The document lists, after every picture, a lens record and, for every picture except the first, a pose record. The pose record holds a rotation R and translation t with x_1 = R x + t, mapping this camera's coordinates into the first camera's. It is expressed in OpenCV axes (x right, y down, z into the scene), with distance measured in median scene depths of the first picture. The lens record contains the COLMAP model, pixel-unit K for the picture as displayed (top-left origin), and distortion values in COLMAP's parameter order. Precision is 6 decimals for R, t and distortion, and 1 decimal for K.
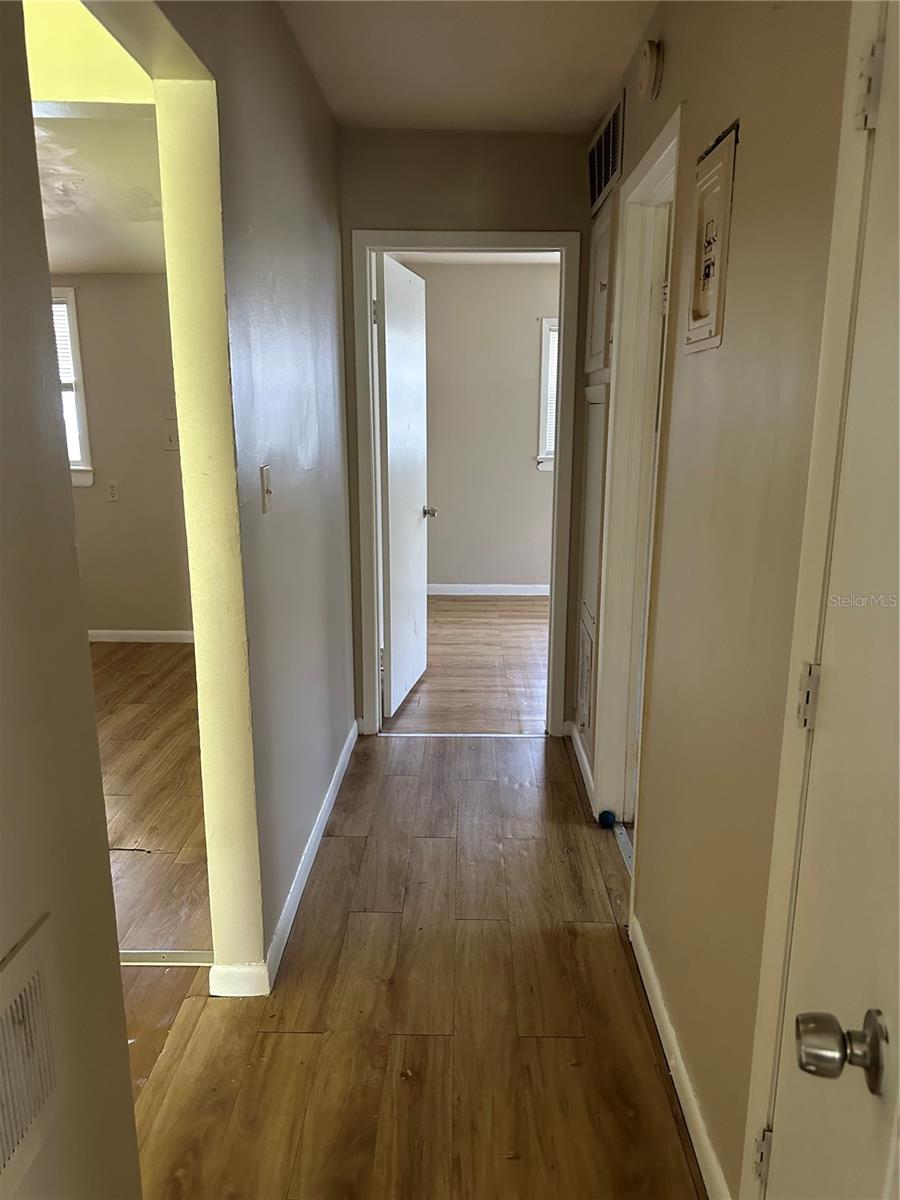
lens RADIAL K [[843.1, 0, 450.0], [0, 843.1, 600.0], [0, 0, 1]] dist [0.002492, -0.003730]
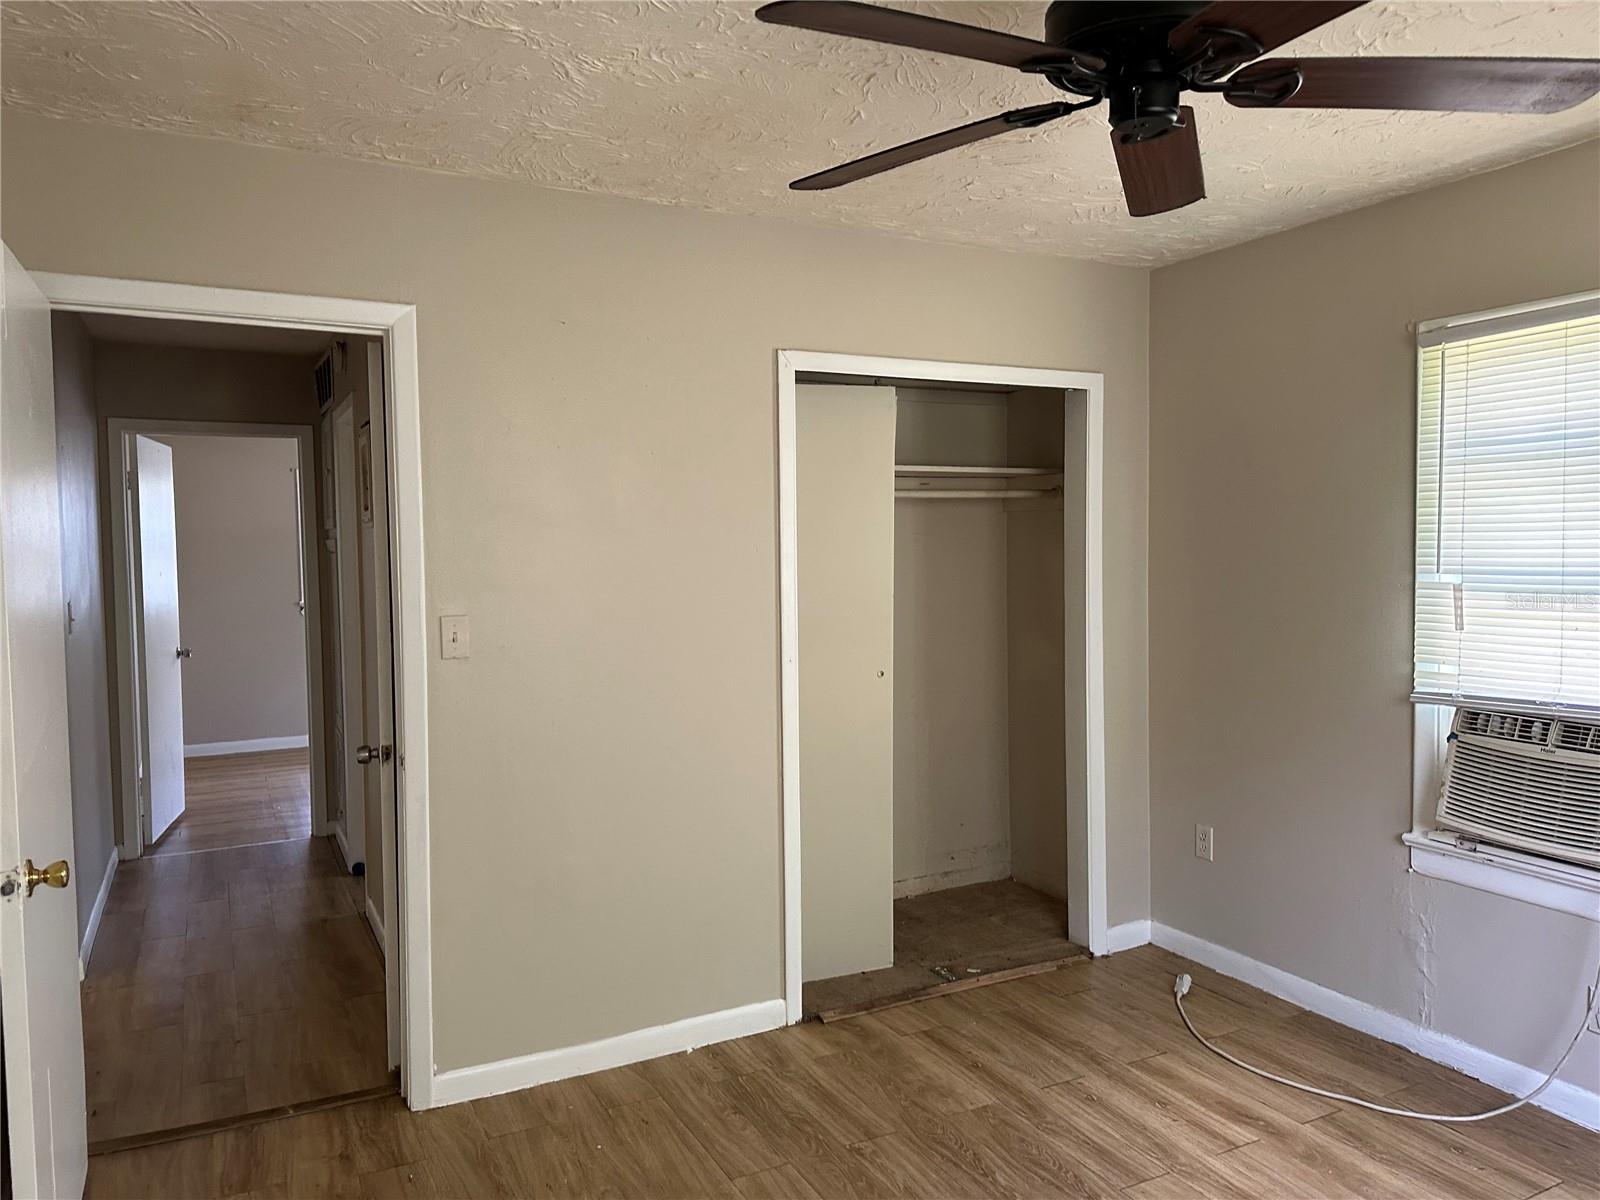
lens RADIAL K [[1124.1, 0, 806.0], [0, 1124.1, 593.7], [0, 0, 1]] dist [0.002492, -0.003730]
pose [[0.873381, -0.037298, 0.485608, -0.028692], [0.124040, 0.981219, -0.147725, 0.147956], [-0.470978, 0.189255, 0.861604, -0.697649]]
